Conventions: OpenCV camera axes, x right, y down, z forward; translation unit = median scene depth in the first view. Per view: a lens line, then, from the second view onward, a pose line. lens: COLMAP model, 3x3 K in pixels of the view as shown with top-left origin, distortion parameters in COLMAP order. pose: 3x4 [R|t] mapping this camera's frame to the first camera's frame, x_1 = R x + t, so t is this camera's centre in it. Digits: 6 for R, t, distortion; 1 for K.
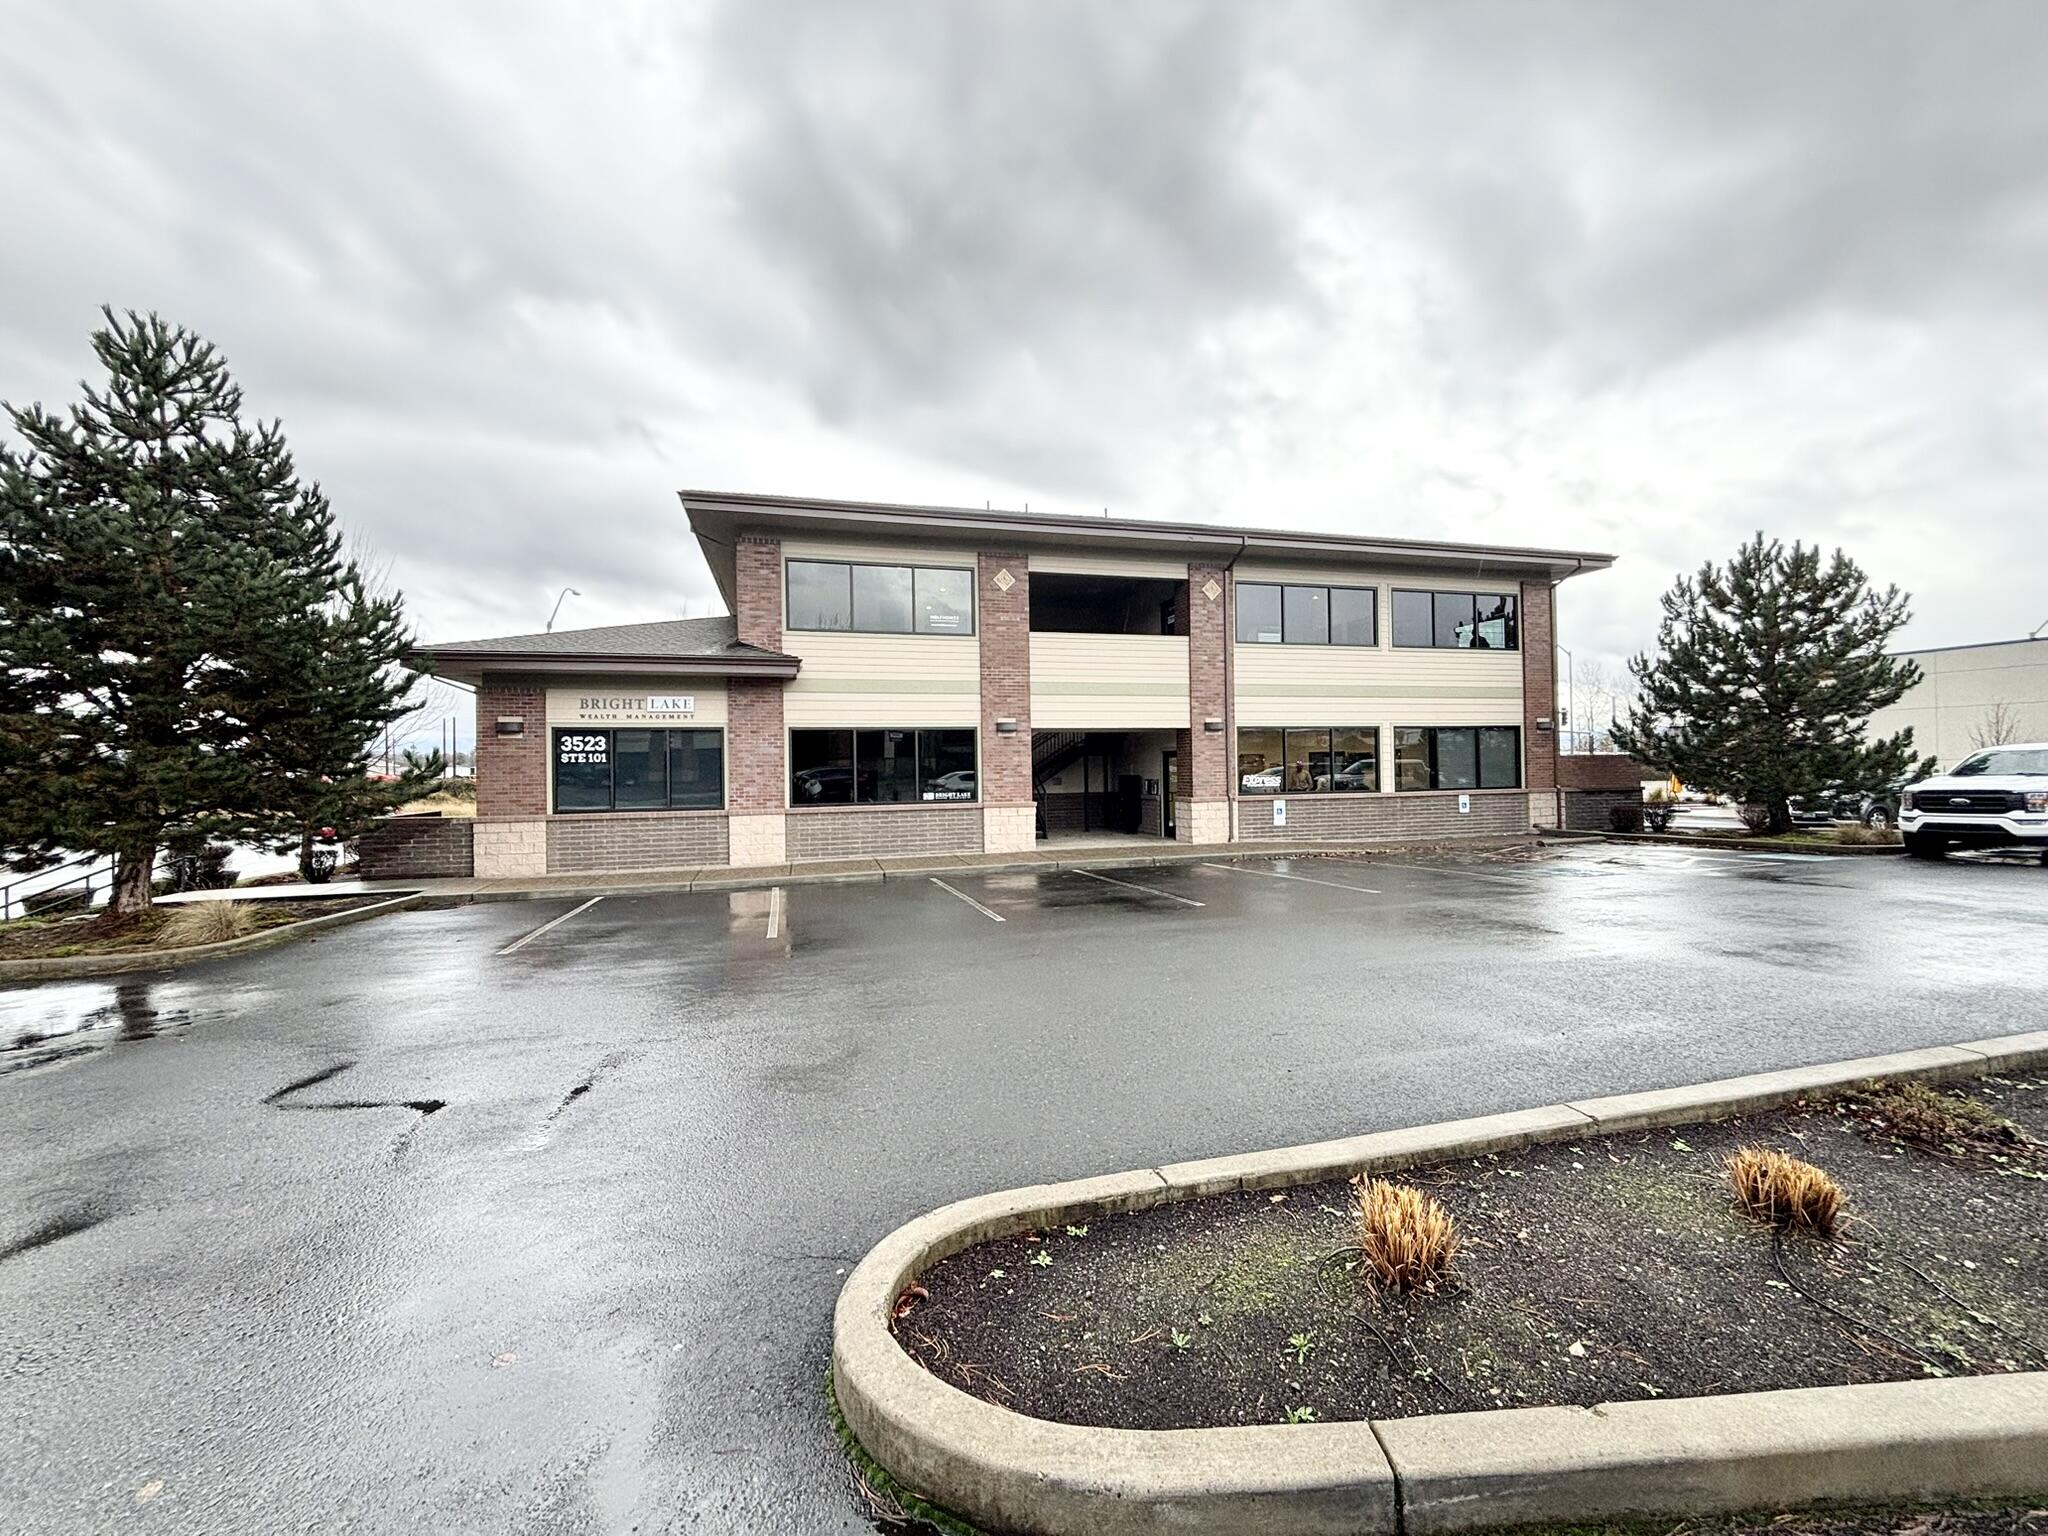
lens RADIAL K [[833.8, 0, 1025.6], [0, 833.8, 799.2], [0, 0, 1]] dist [0.015328, -0.000252]
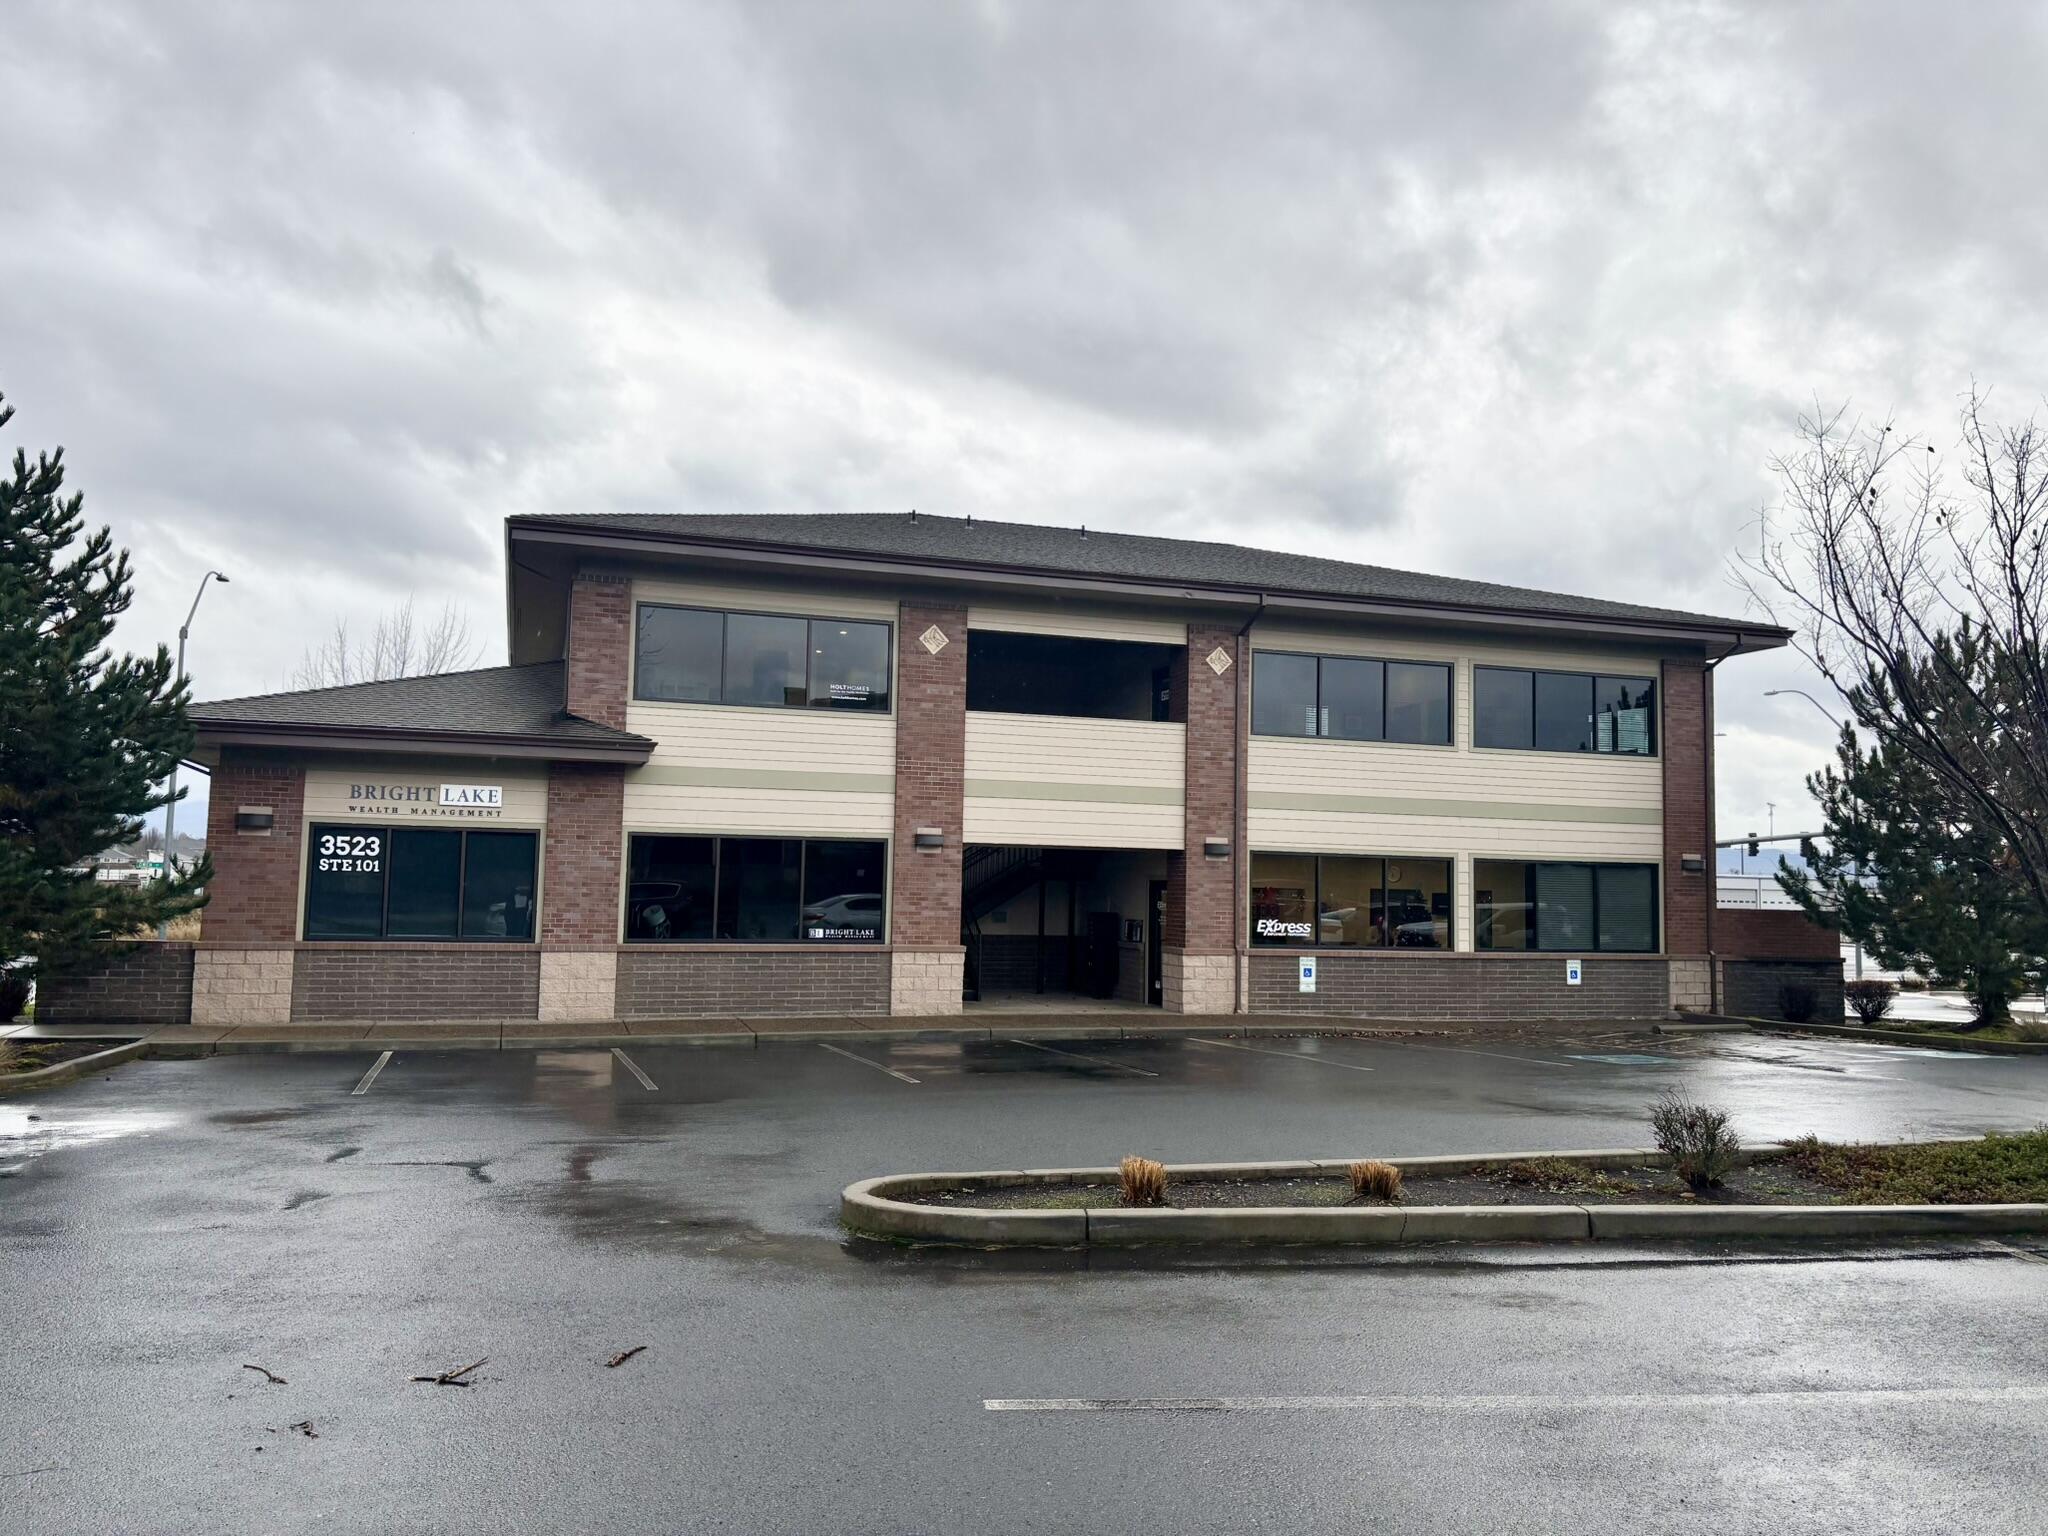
lens RADIAL K [[1573.4, 0, 1025.1], [0, 1573.4, 783.0], [0, 0, 1]] dist [0.015275, 0.035354]
pose [[0.998284, 0.039785, 0.042977, 0.000838], [-0.035136, 0.993959, -0.103974, 0.002685], [-0.046854, 0.102285, 0.993651, -0.437564]]
